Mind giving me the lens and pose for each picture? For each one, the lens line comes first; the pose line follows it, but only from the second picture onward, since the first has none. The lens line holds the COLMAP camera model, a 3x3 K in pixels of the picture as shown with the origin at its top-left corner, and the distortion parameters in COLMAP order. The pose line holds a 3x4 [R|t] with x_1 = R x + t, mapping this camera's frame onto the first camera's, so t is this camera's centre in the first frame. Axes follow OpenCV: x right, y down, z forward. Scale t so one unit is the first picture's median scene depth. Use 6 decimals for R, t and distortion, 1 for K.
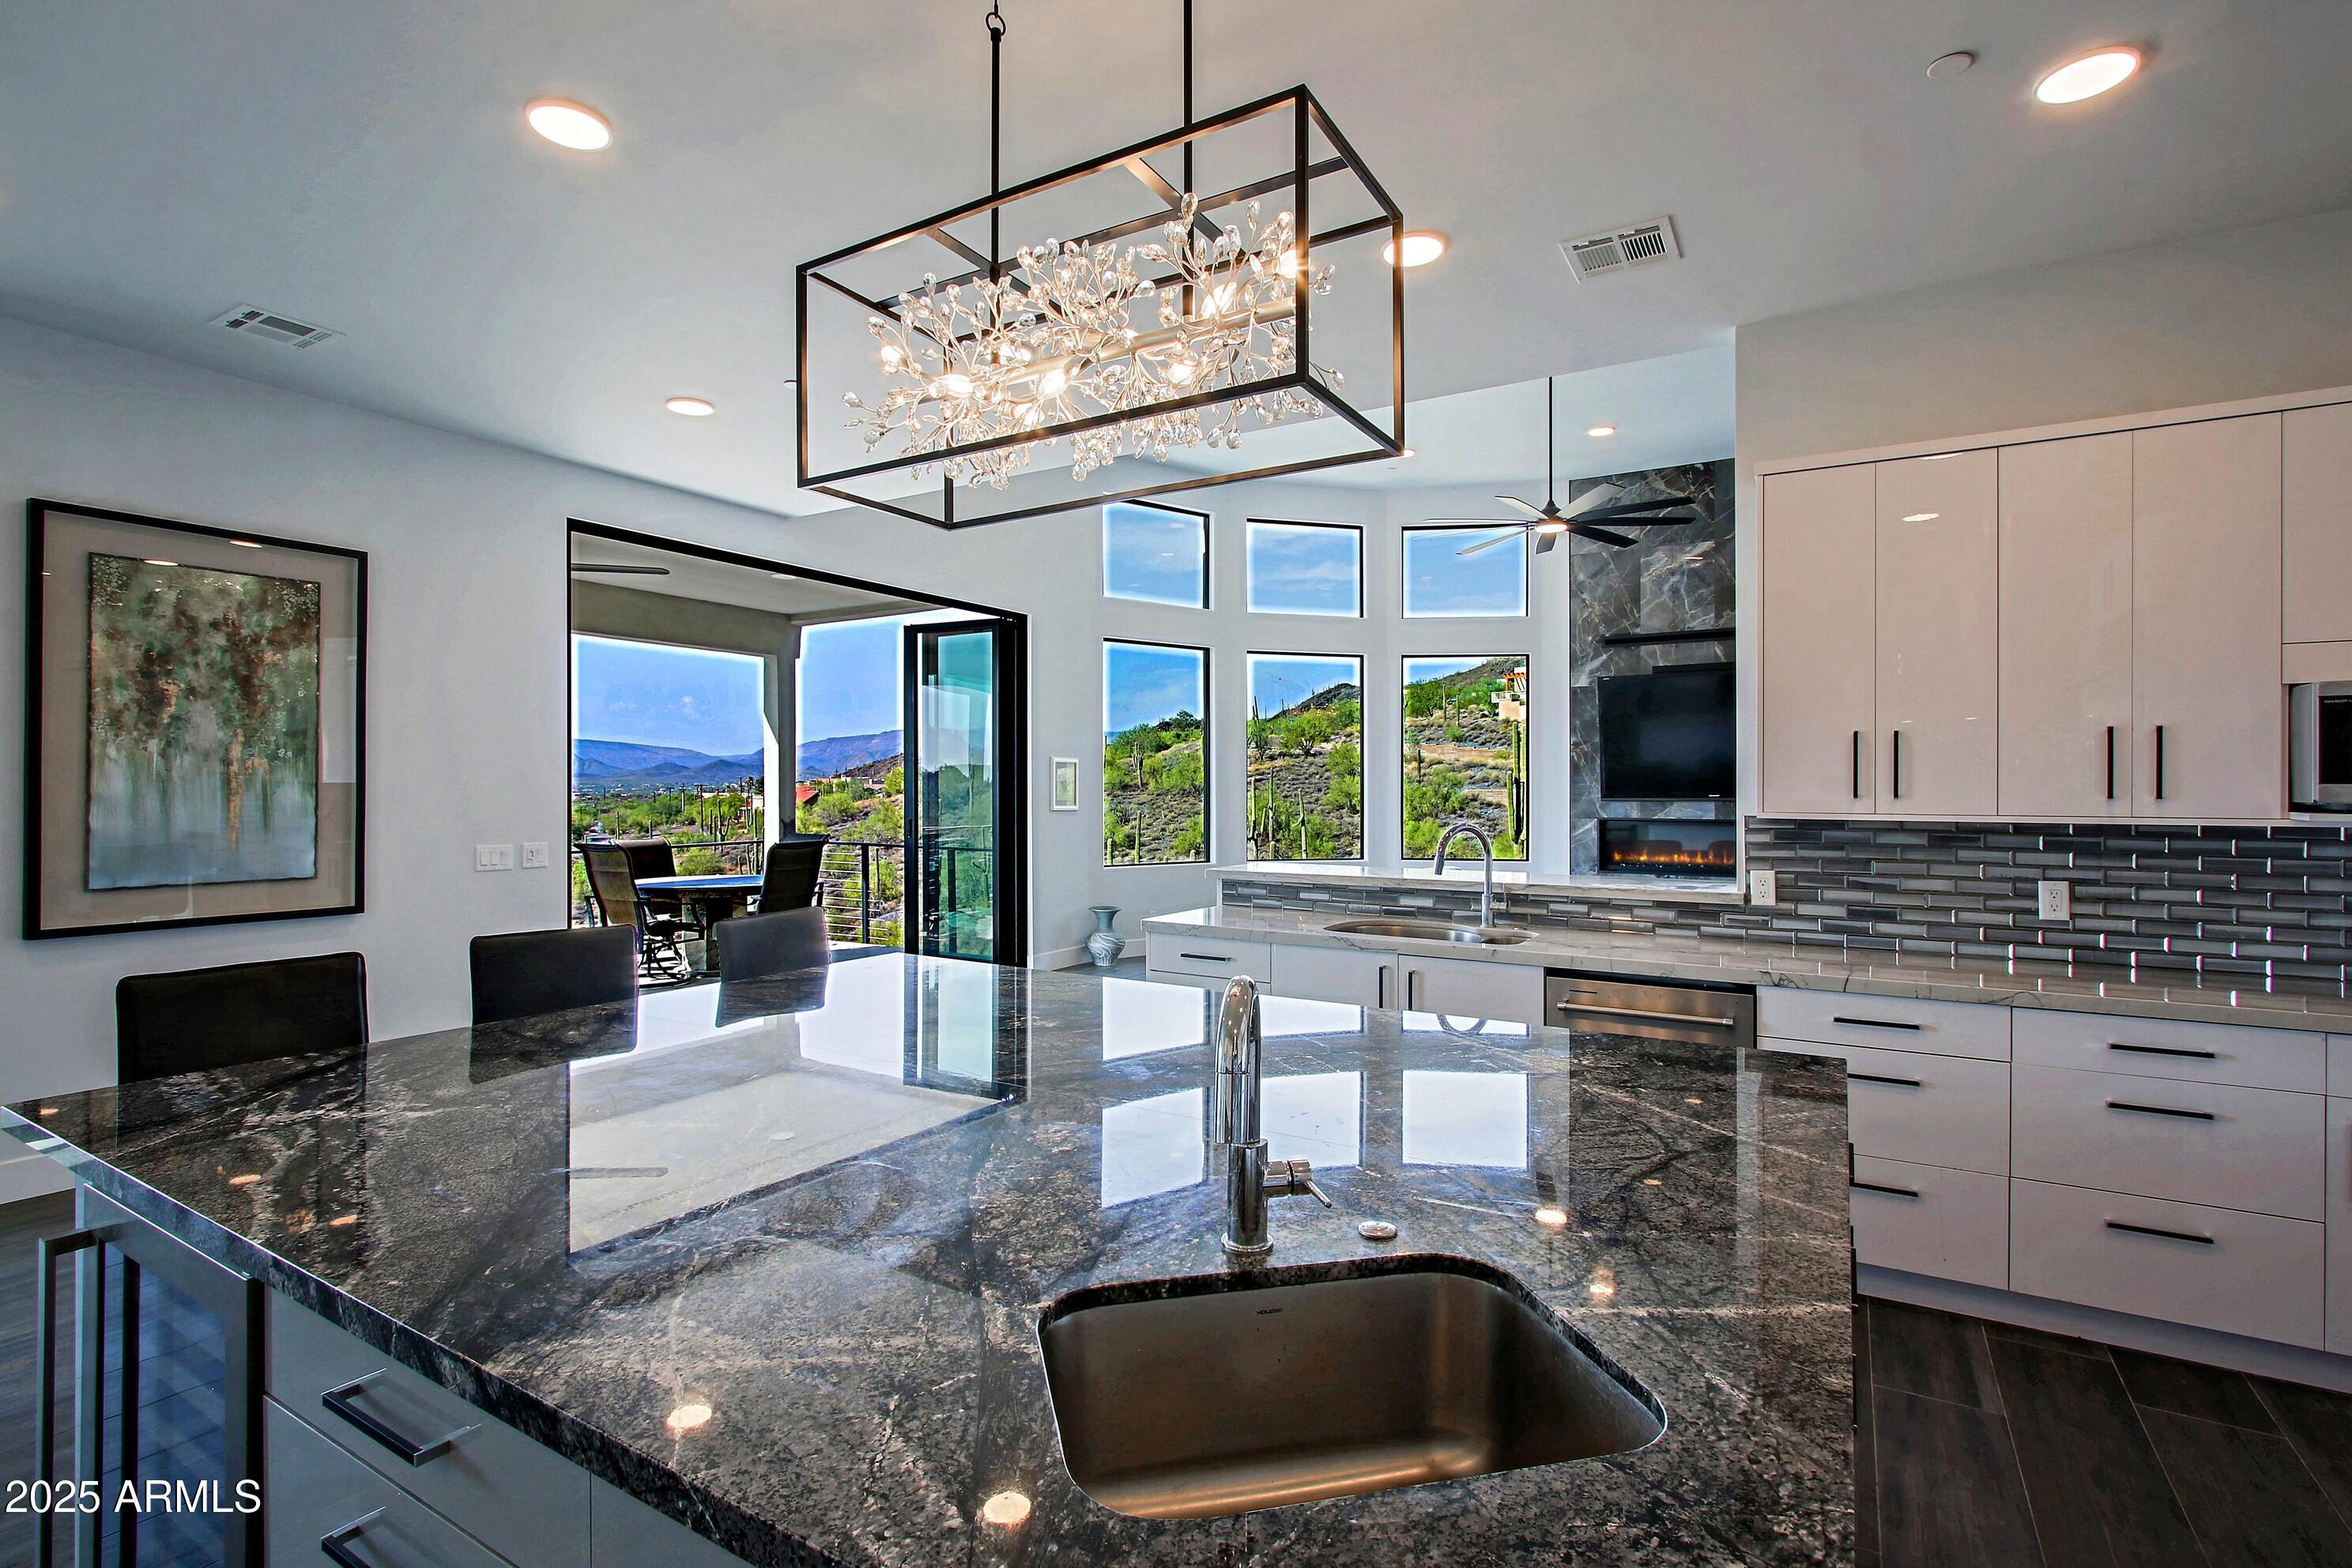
lens RADIAL K [[1115.9, 0, 1187.0], [0, 1115.9, 792.3], [0, 0, 1]] dist [0.000676, 0.001053]
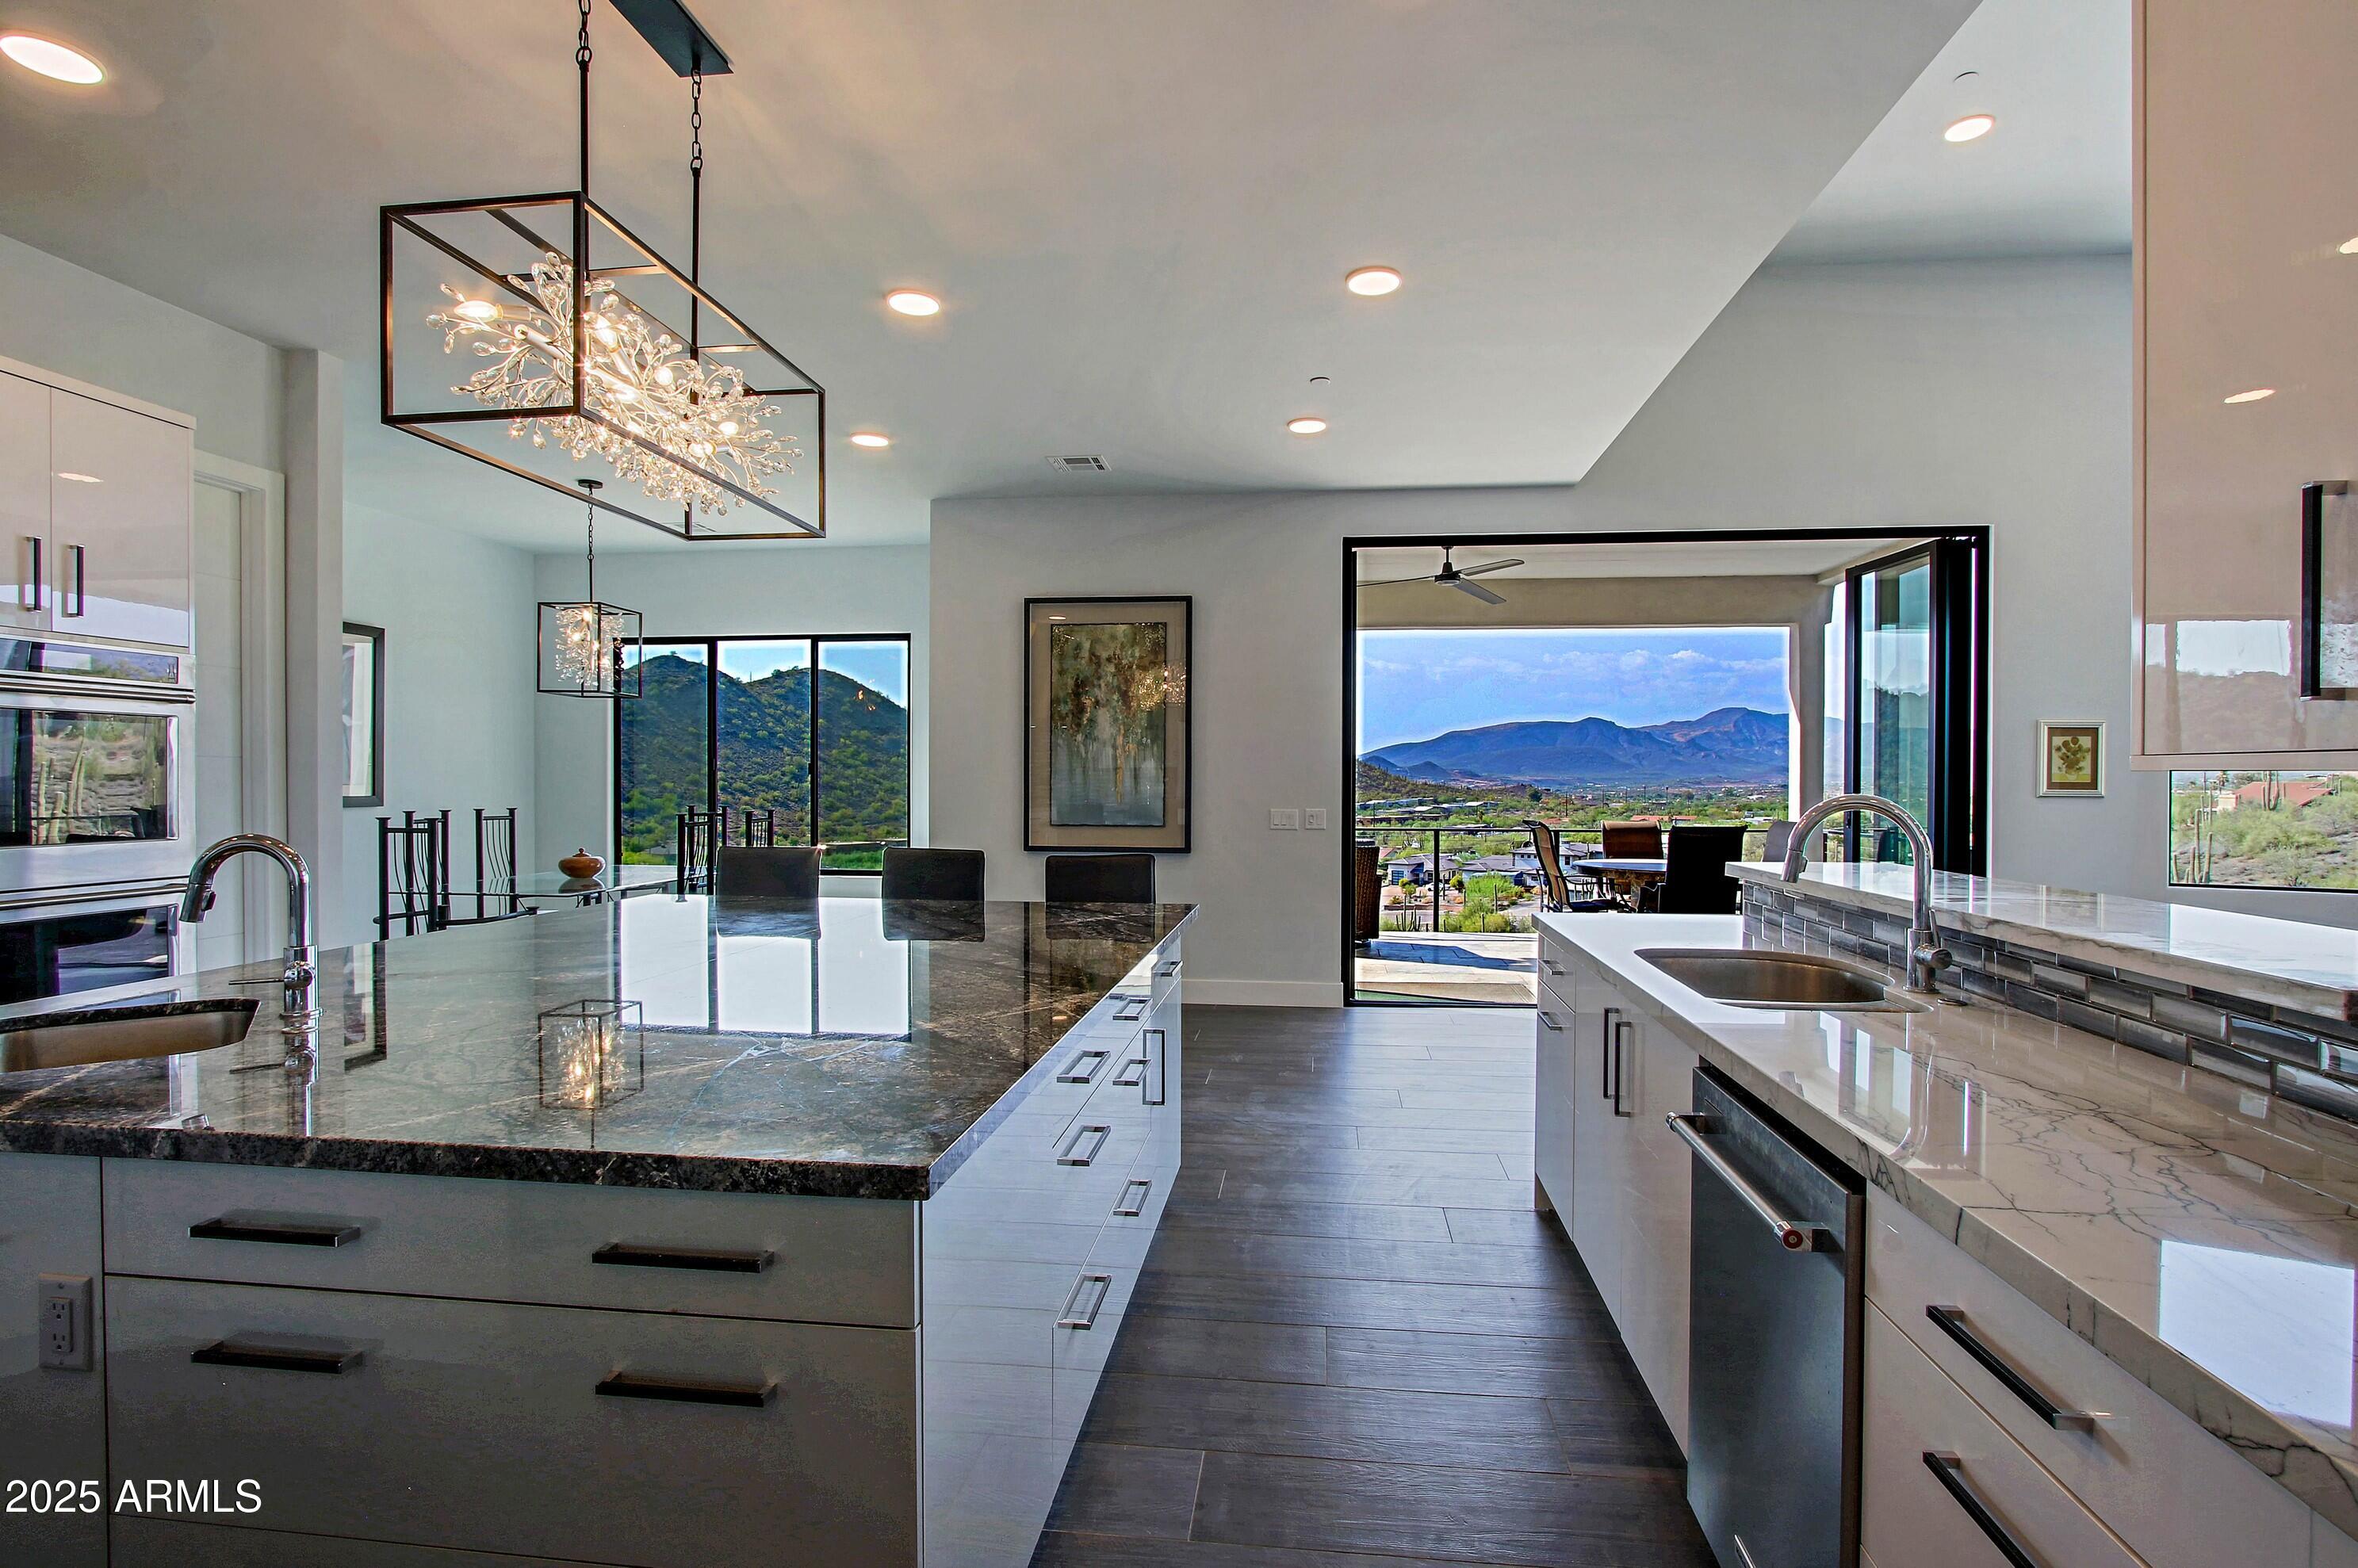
lens RADIAL K [[1129.1, 0, 1177.6], [0, 1129.1, 775.7], [0, 0, 1]] dist [-0.045420, 0.018272]
pose [[0.402943, -0.005324, -0.915210, 0.593399], [-0.005416, 0.999952, -0.008201, 0.023794], [0.915209, 0.008261, 0.402895, 0.454431]]
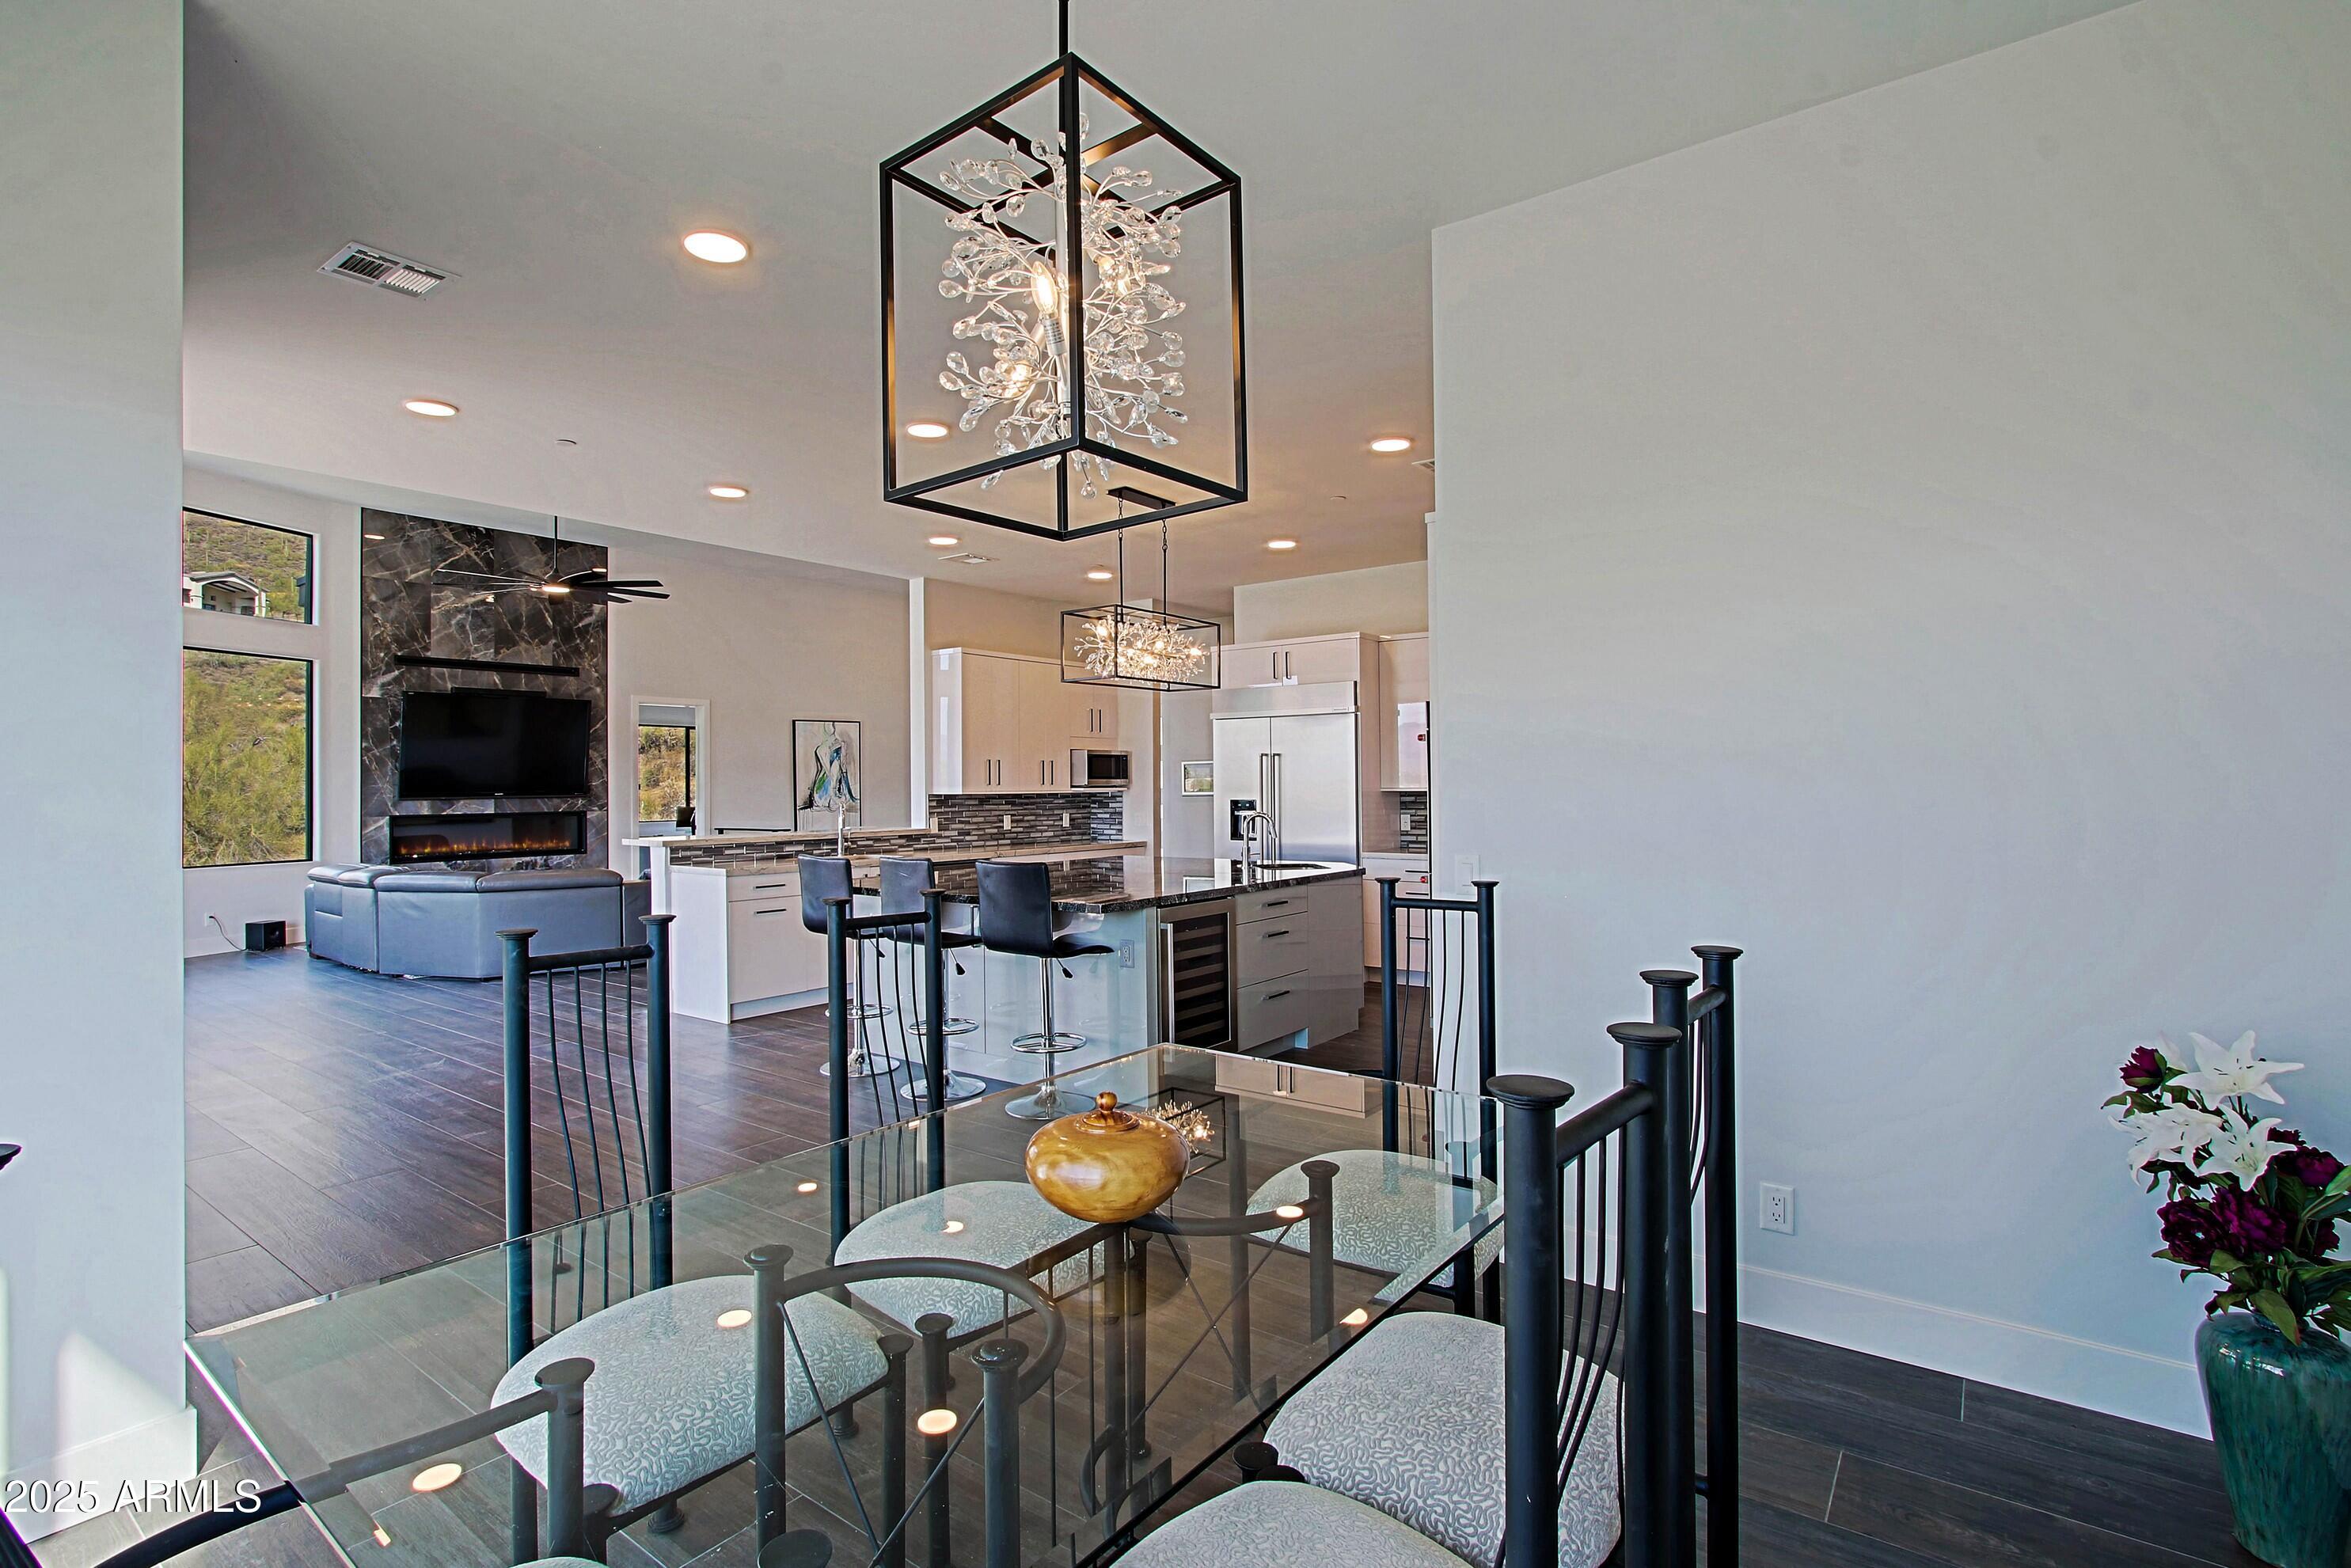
lens RADIAL K [[1114.6, 0, 1161.8], [0, 1114.6, 782.0], [0, 0, 1]] dist [-0.003129, 0.000170]
pose [[0.112643, 0.001738, 0.993634, -1.490101], [0.015292, 0.999877, -0.003482, 0.010162], [-0.993518, 0.015587, 0.112602, 0.243802]]
